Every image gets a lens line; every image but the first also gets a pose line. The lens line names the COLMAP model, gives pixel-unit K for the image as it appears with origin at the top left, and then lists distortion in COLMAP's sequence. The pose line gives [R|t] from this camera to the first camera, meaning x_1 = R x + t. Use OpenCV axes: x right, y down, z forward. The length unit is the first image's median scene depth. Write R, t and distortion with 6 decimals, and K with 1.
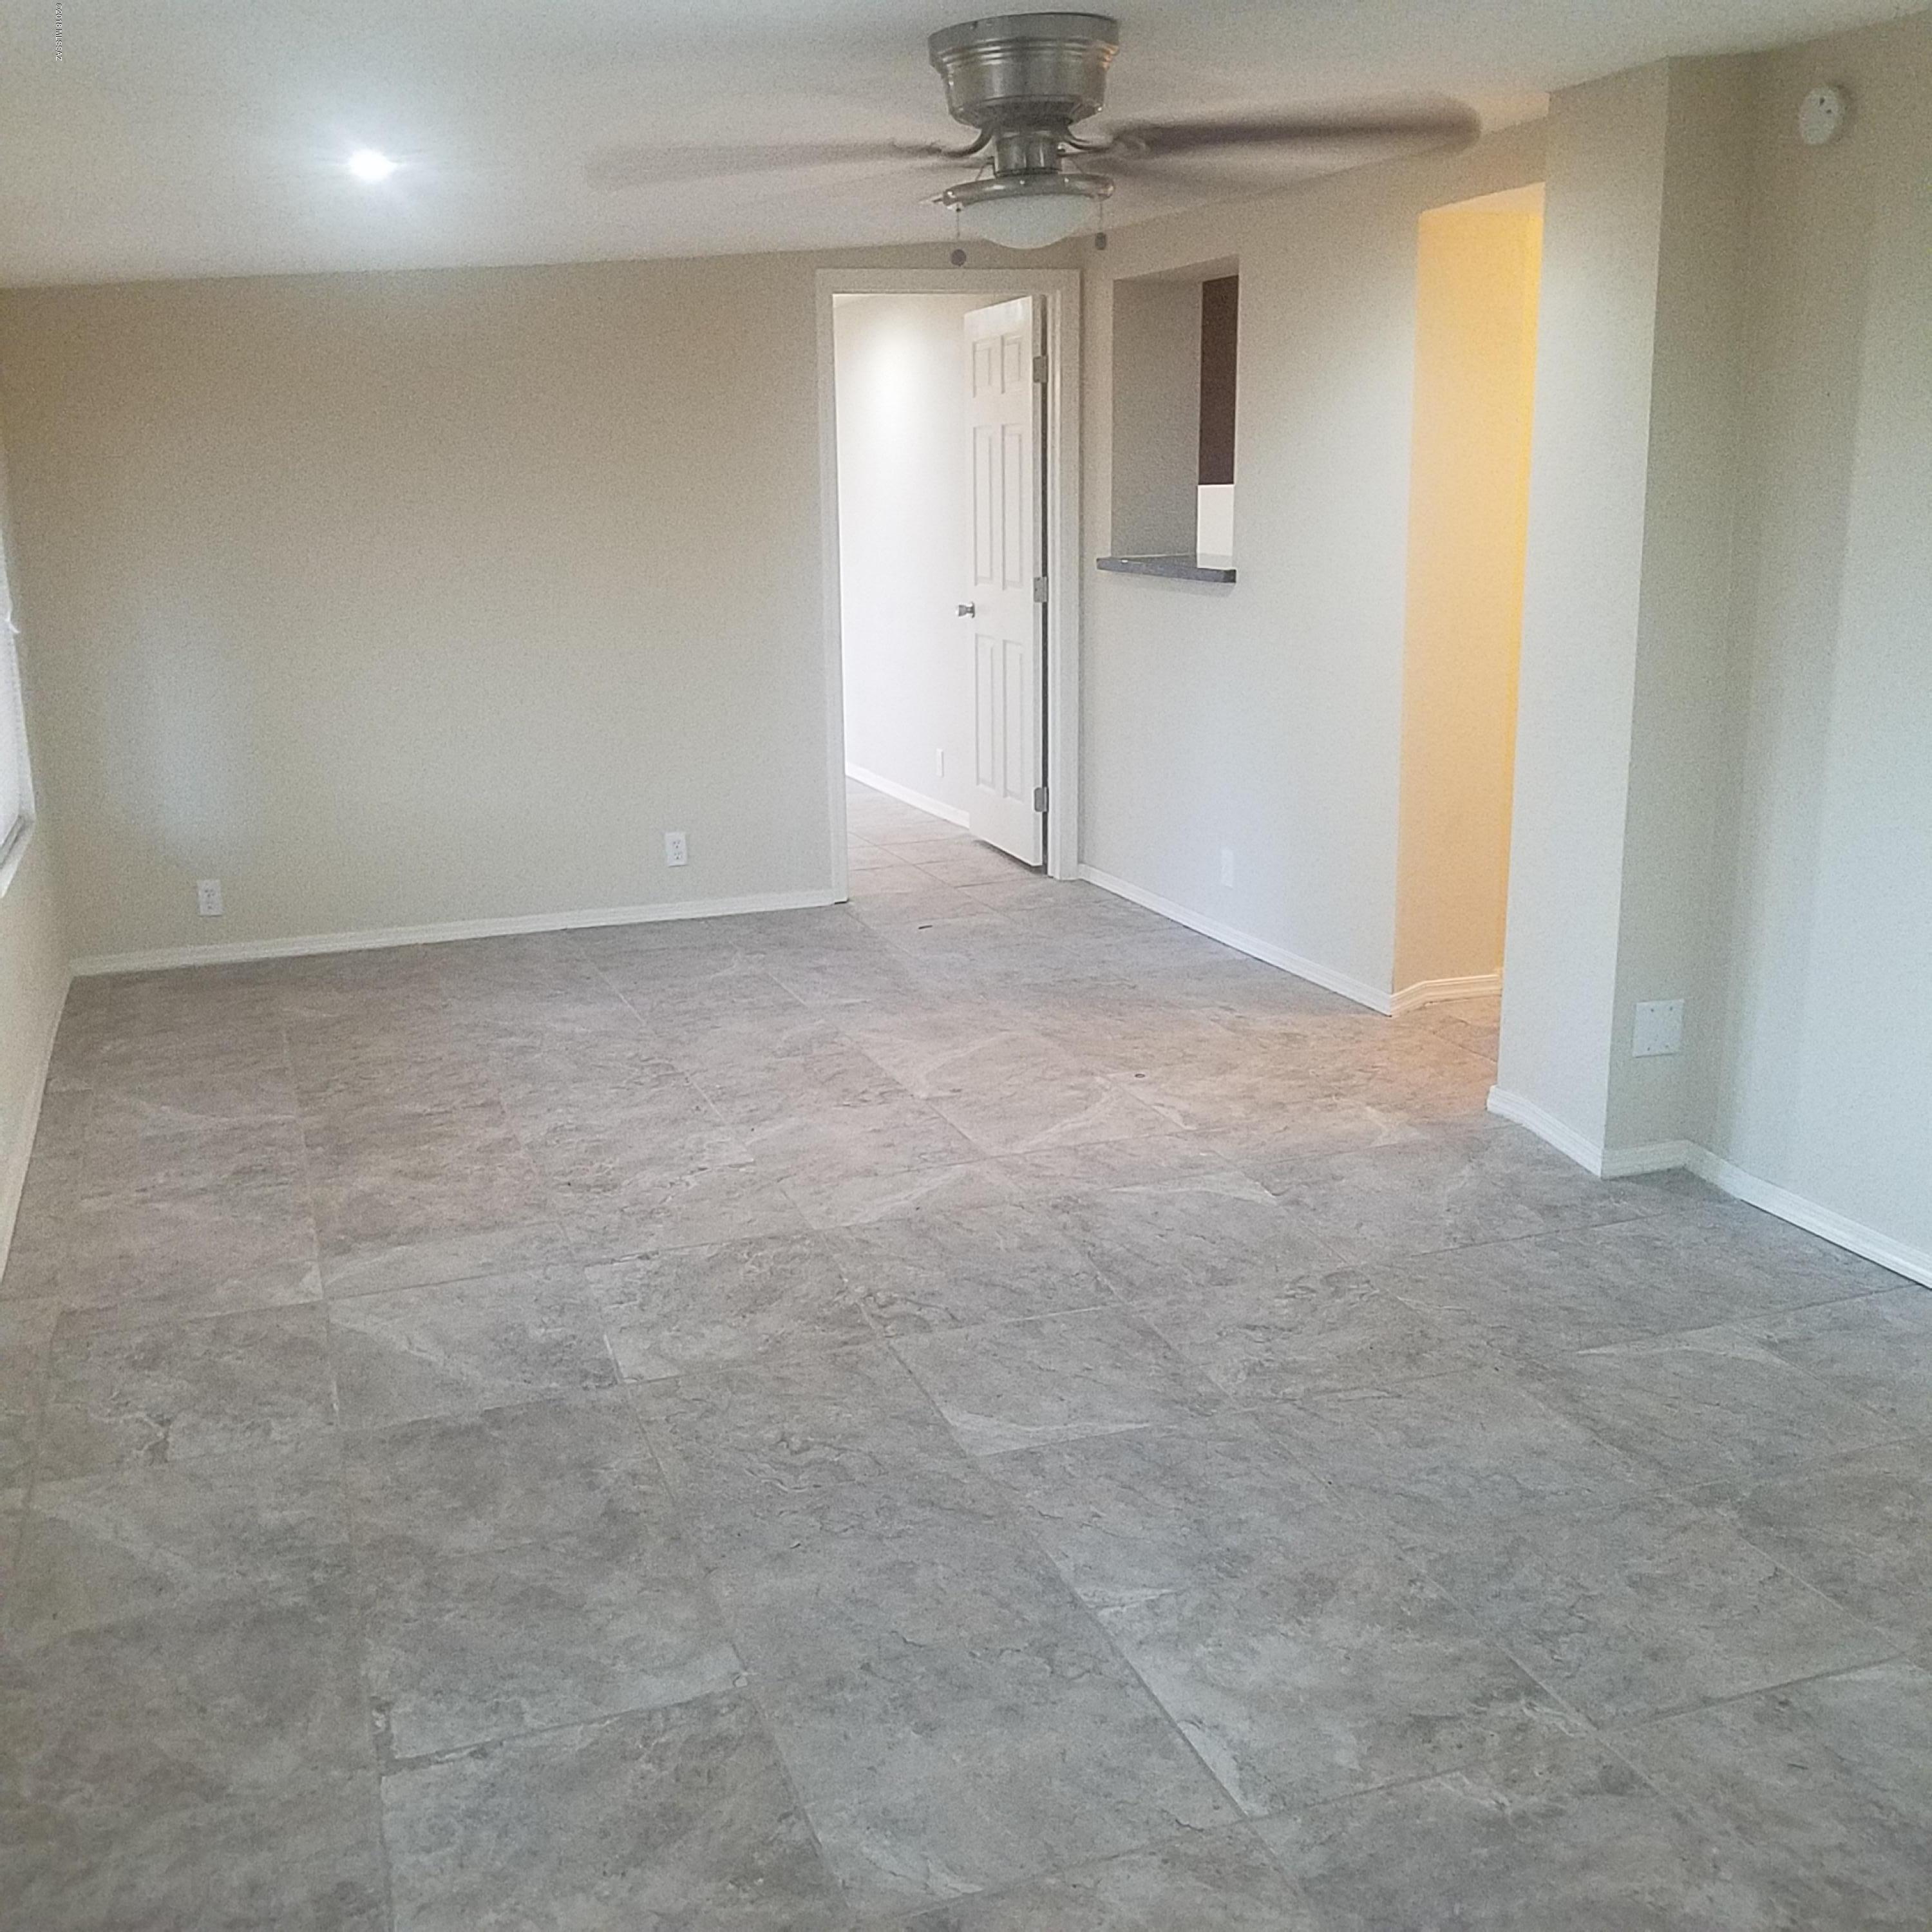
lens RADIAL K [[2097.0, 0, 966.0], [0, 2097.0, 966.0], [0, 0, 1]] dist [0.030821, 0.023011]
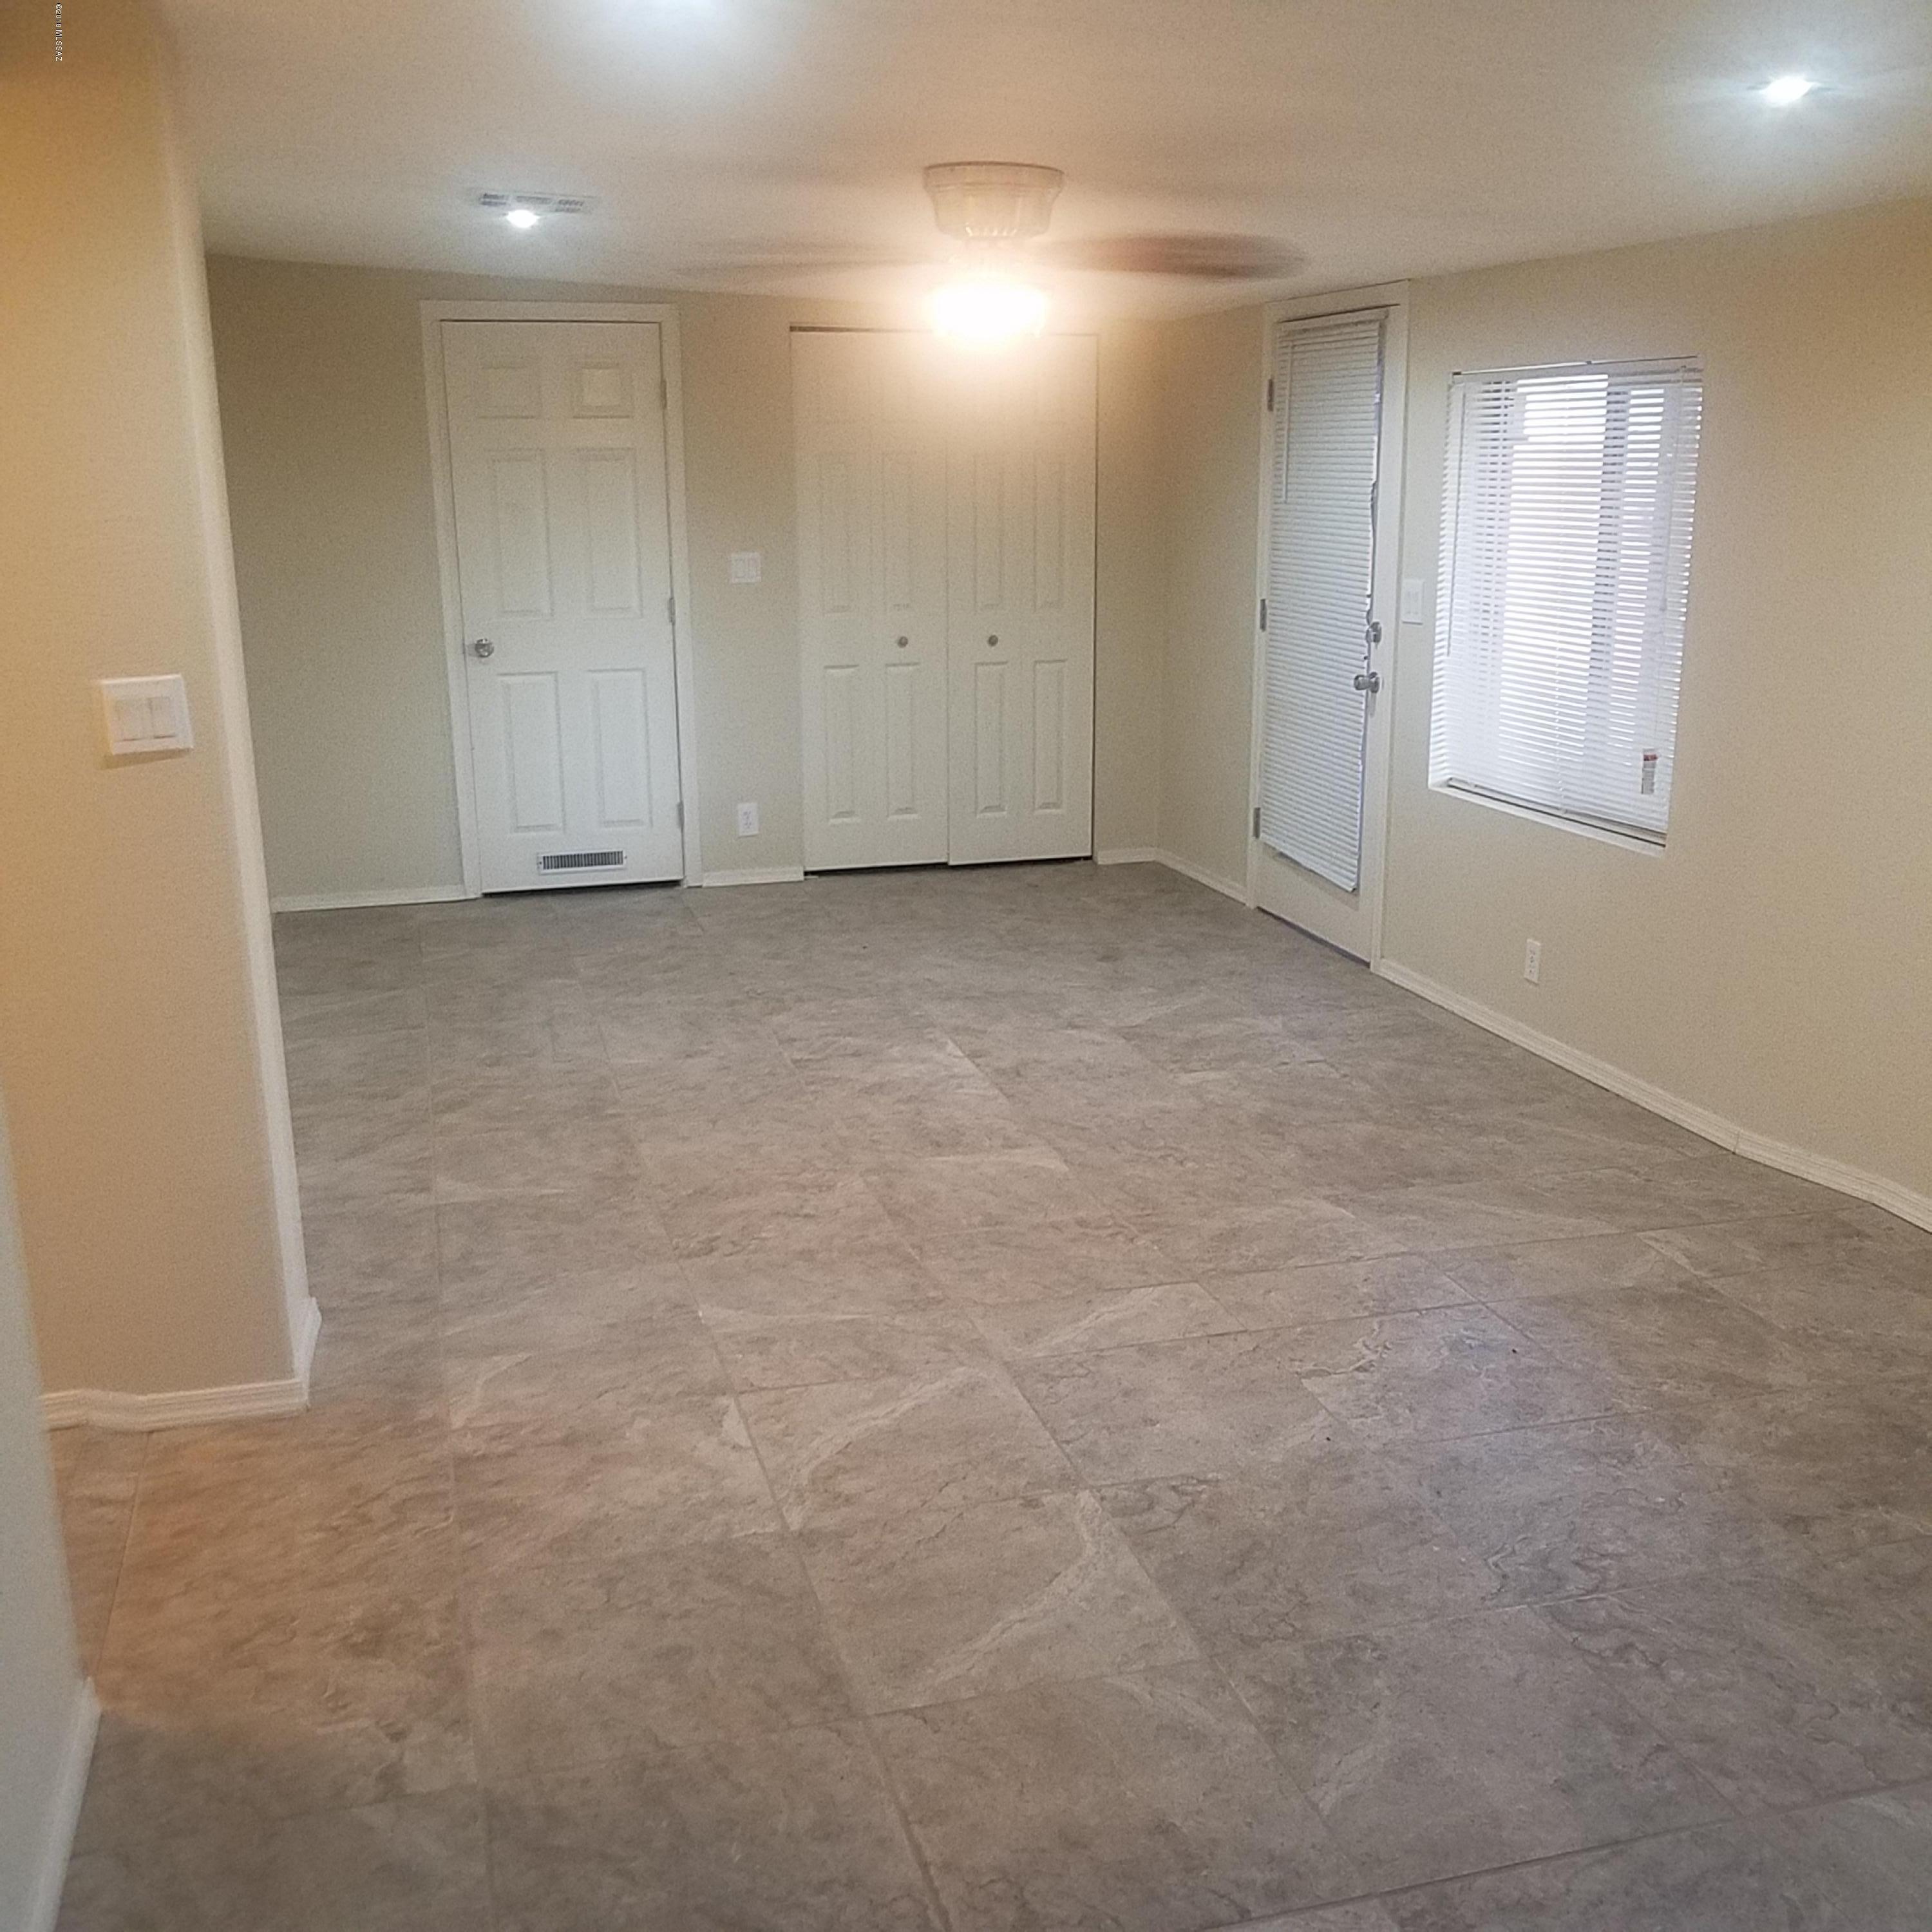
lens RADIAL K [[2097.0, 0, 966.0], [0, 2097.0, 966.0], [0, 0, 1]] dist [0.030821, 0.023011]
pose [[-0.996870, 0.016705, 0.077274, -0.050581], [0.050371, 0.887554, 0.457941, -0.517981], [-0.060935, 0.460400, -0.885618, 2.068839]]
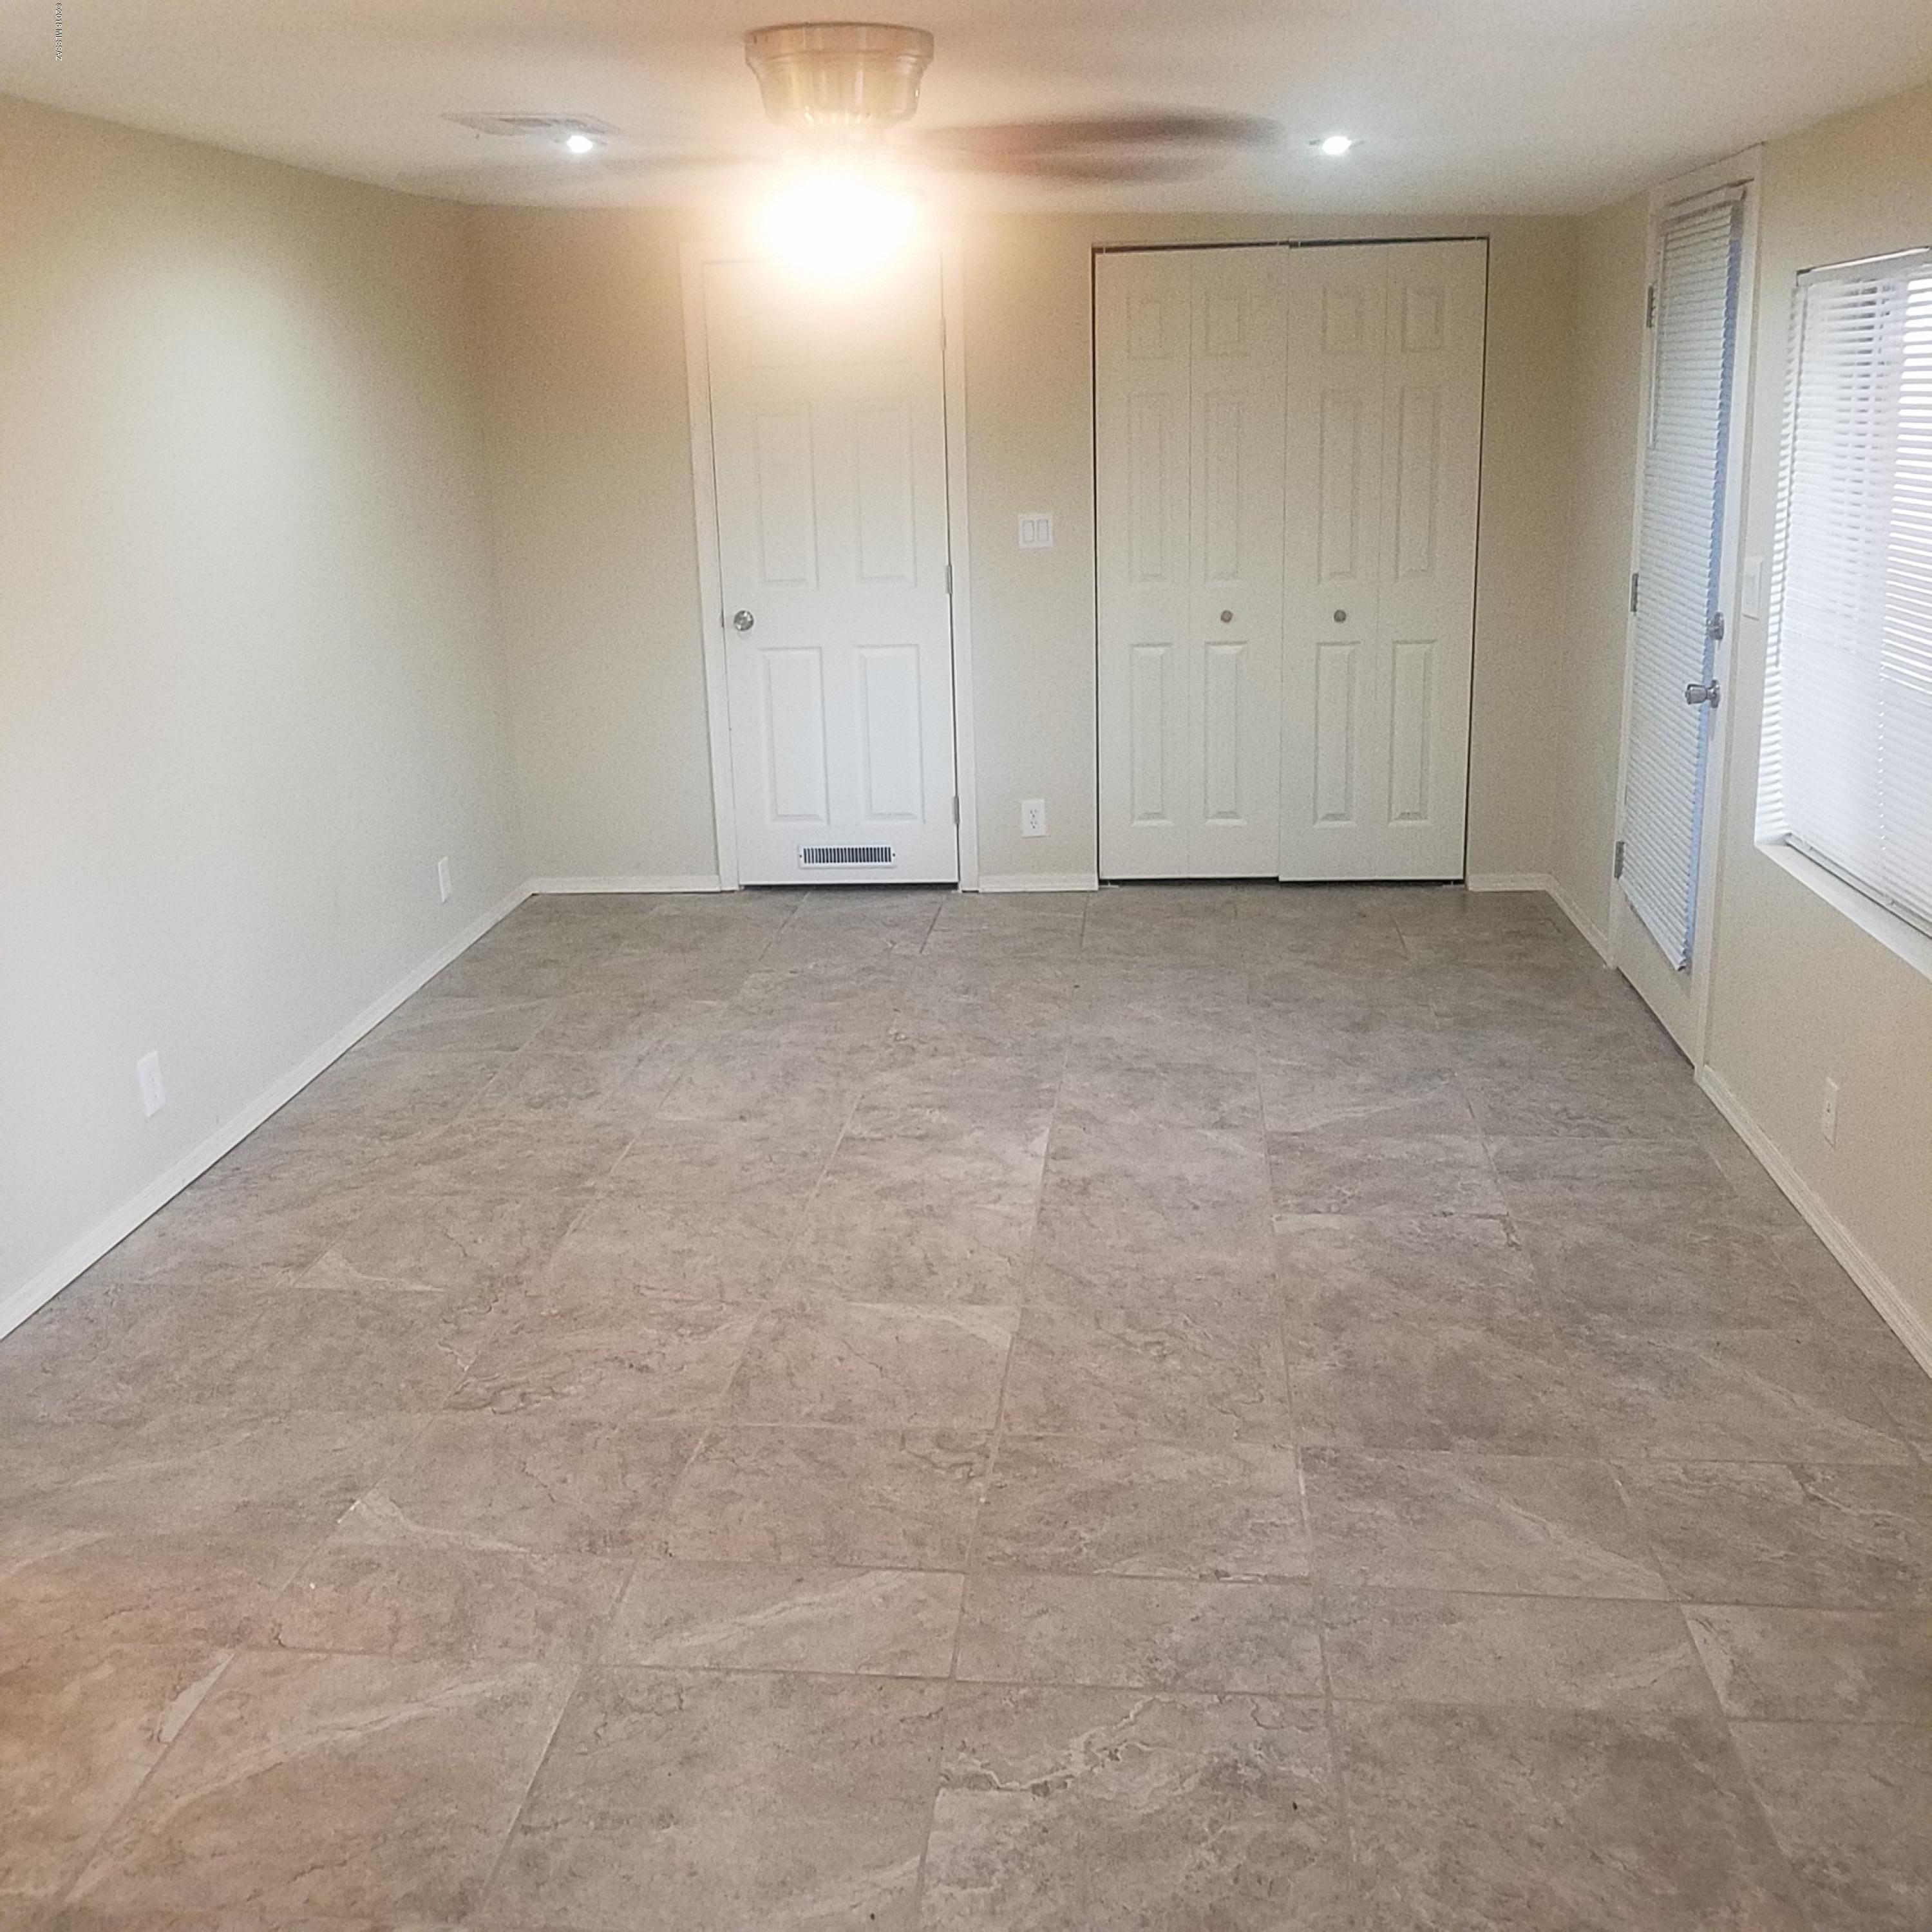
lens RADIAL K [[2105.8, 0, 874.6], [0, 2105.8, 917.7], [0, 0, 1]] dist [0.024631, -0.053144]
pose [[-0.889687, -0.051450, 0.453662, -0.402430], [0.165067, 0.890173, 0.424671, -0.421764], [-0.425687, 0.452709, -0.783483, 1.683361]]
